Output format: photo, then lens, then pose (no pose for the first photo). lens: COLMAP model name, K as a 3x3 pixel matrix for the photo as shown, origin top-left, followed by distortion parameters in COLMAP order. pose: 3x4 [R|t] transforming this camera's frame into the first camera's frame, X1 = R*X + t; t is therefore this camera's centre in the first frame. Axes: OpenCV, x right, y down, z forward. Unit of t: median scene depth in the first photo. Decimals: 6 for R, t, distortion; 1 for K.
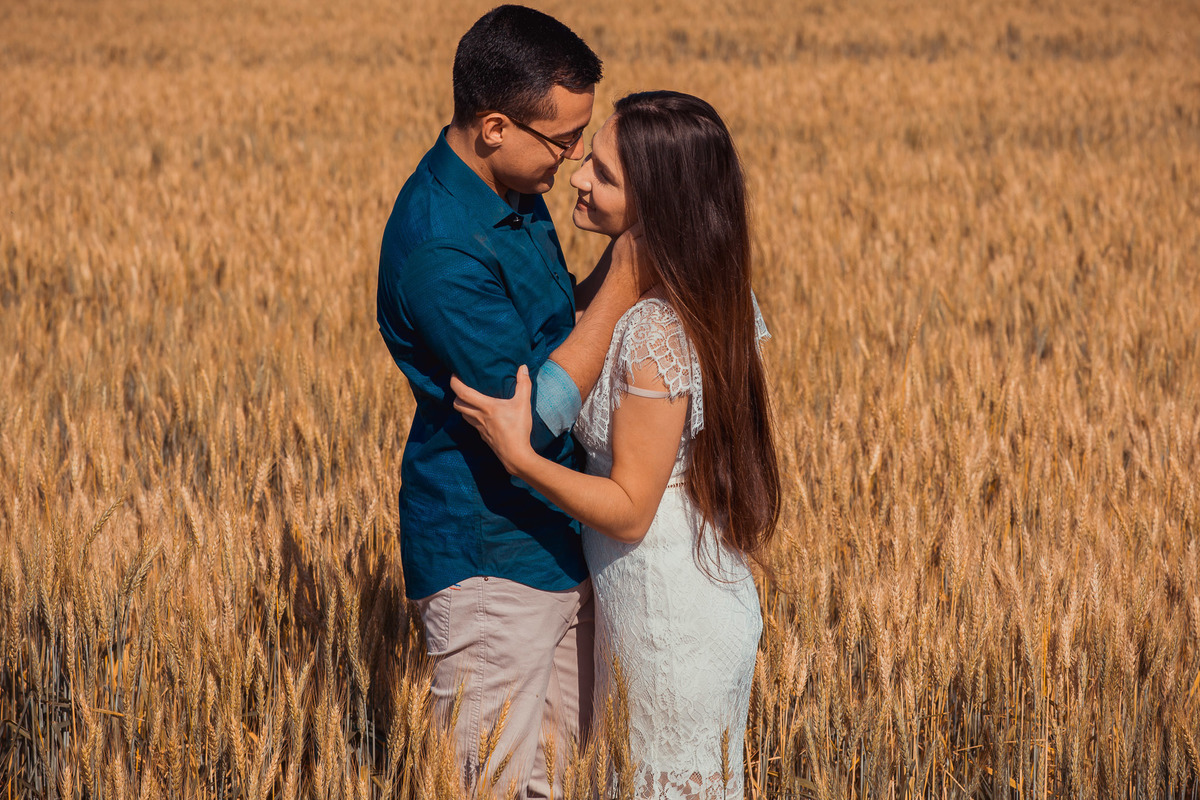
lens RADIAL K [[4512.7, 0, 600.0], [0, 4512.7, 400.0], [0, 0, 1]] dist [0.133315, 0.364653]
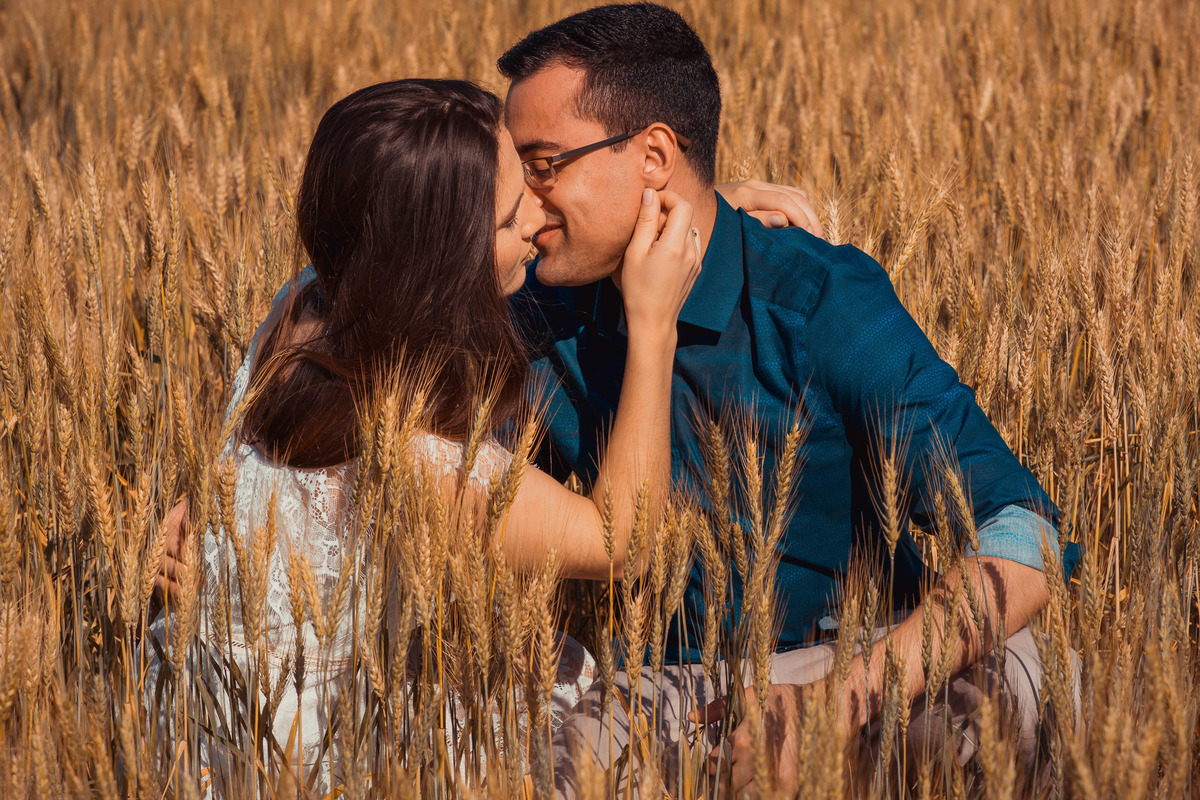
lens RADIAL K [[4512.7, 0, 600.0], [0, 4512.7, 400.0], [0, 0, 1]] dist [0.133315, 0.364653]
pose [[0.999560, -0.020531, 0.021418, -0.017774], [0.019347, 0.998348, 0.054098, 0.021217], [-0.022493, -0.053660, 0.998306, 0.274038]]
